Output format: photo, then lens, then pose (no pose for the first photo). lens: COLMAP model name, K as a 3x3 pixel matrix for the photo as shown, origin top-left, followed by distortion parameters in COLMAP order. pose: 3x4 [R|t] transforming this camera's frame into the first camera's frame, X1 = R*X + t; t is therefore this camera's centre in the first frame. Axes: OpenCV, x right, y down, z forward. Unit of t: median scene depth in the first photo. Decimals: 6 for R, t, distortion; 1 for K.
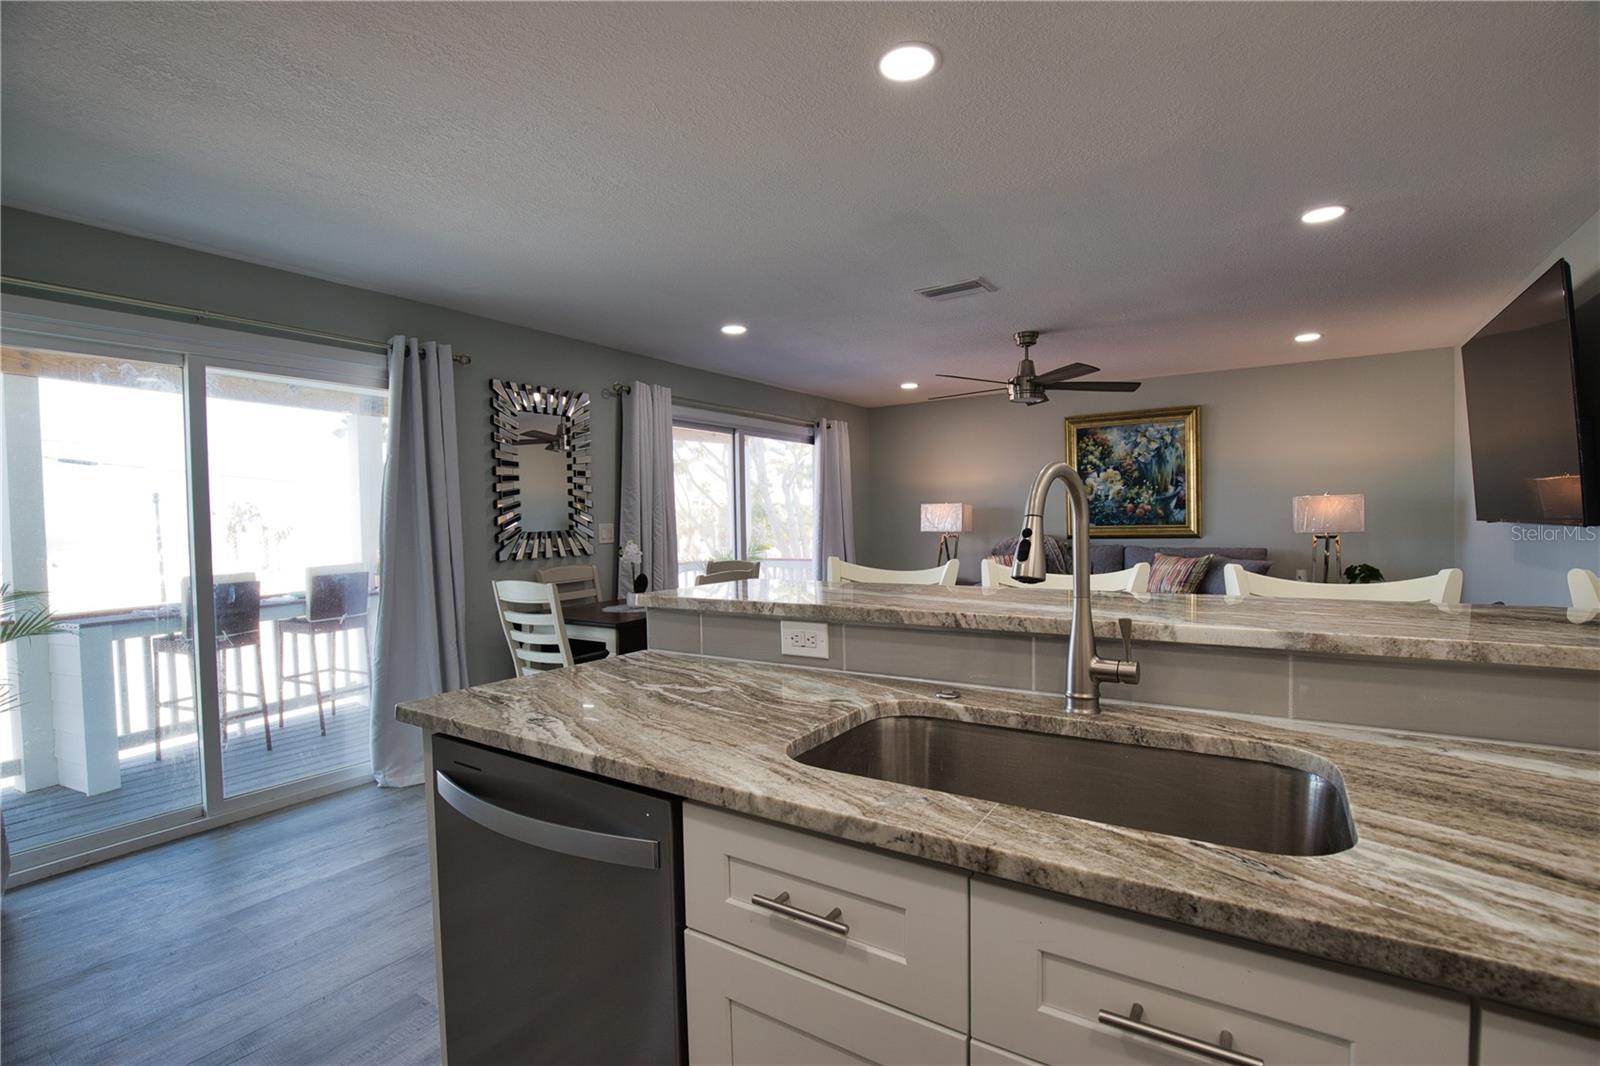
lens RADIAL K [[730.3, 0, 817.9], [0, 730.3, 519.2], [0, 0, 1]] dist [-0.036561, 0.008222]
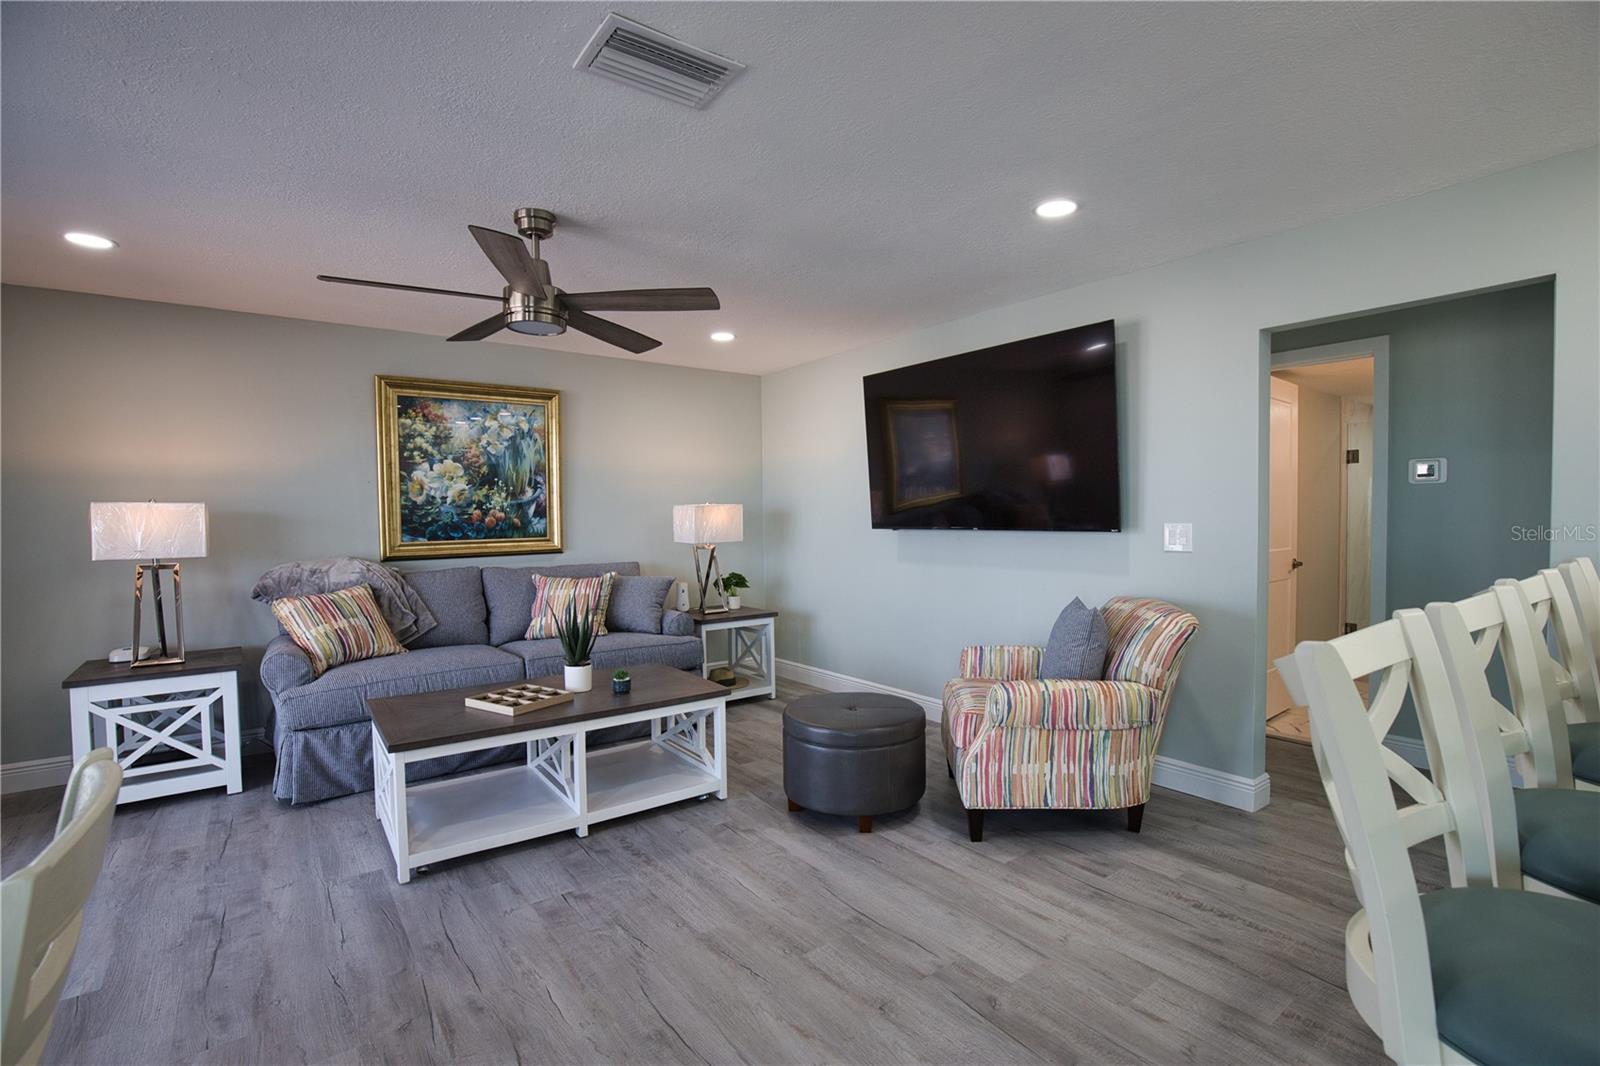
lens RADIAL K [[730.3, 0, 805.9], [0, 730.3, 541.0], [0, 0, 1]] dist [-0.036561, 0.008222]
pose [[0.345324, -0.019708, 0.938277, -0.146657], [0.007024, 0.999806, 0.018415, -0.000942], [-0.938457, 0.000231, 0.345395, 0.457132]]
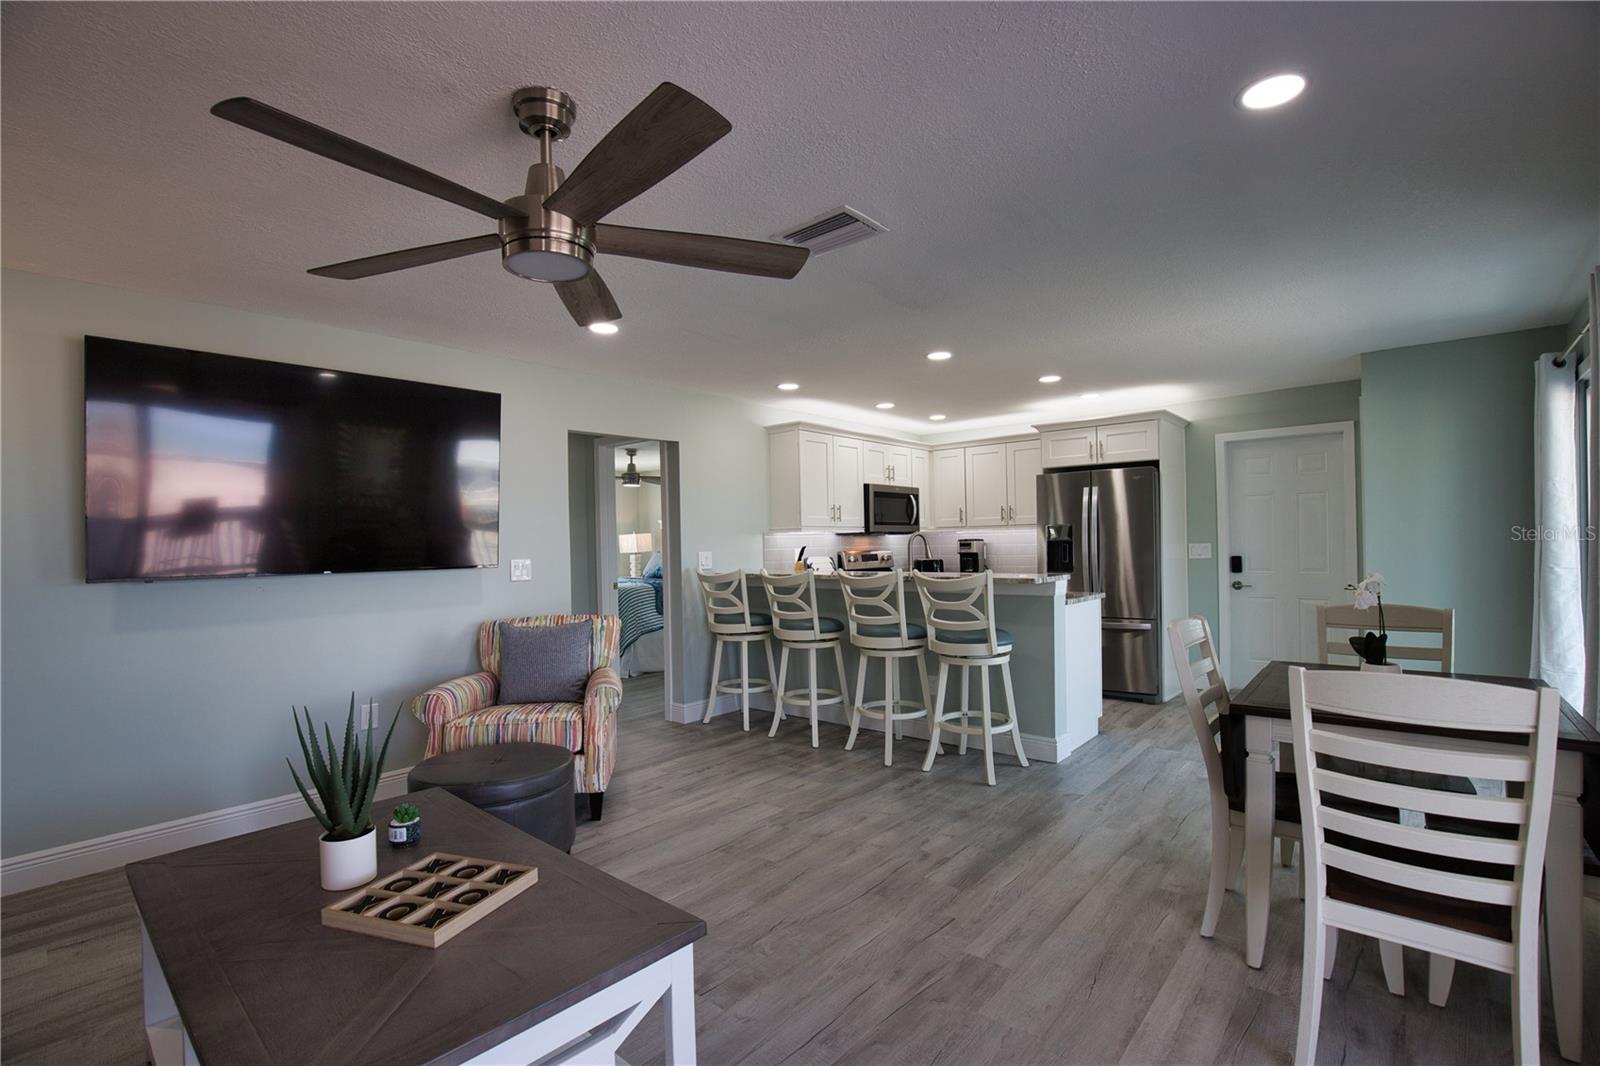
lens RADIAL K [[730.3, 0, 813.6], [0, 730.3, 542.3], [0, 0, 1]] dist [-0.036561, 0.008222]
pose [[-0.989769, 0.039394, 0.137137, 0.076600], [0.039815, 0.999207, 0.000331, -0.007309], [-0.137015, 0.005787, -0.990552, 1.057921]]
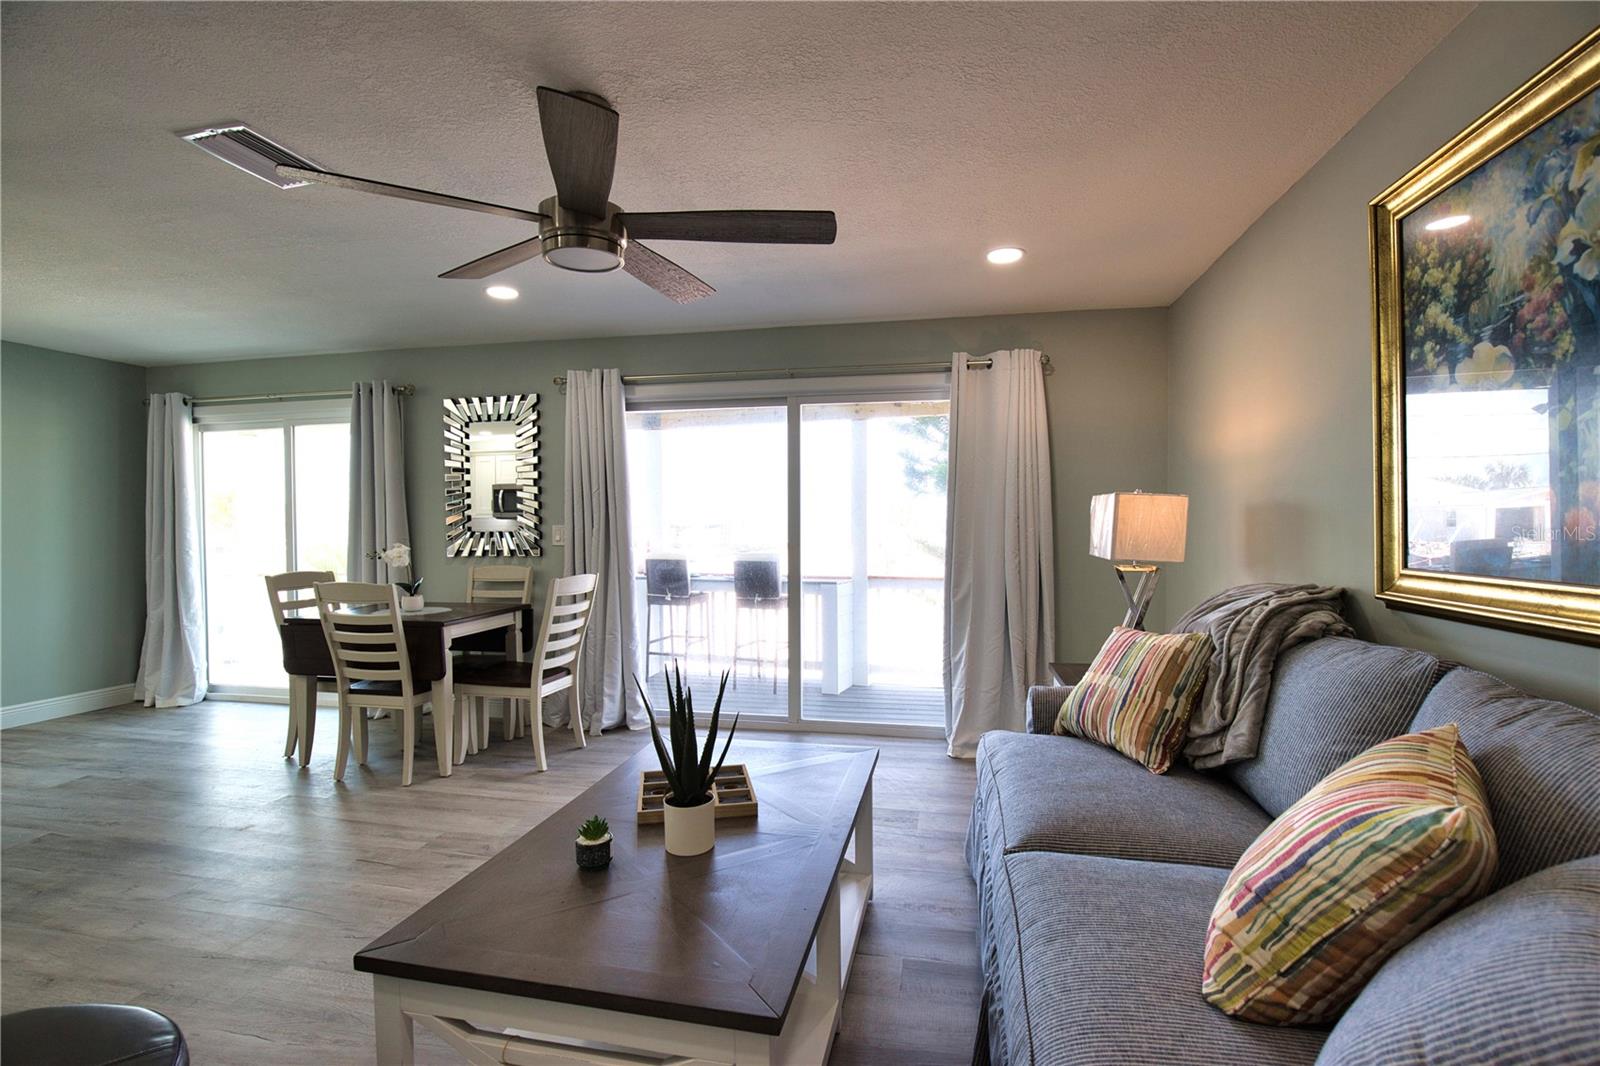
lens RADIAL K [[730.3, 0, 809.2], [0, 730.3, 541.7], [0, 0, 1]] dist [-0.036561, 0.008222]
pose [[0.361019, 0.046167, -0.931415, 0.576486], [-0.004807, 0.998853, 0.047646, -0.014295], [0.932546, -0.012724, 0.360826, 0.748022]]
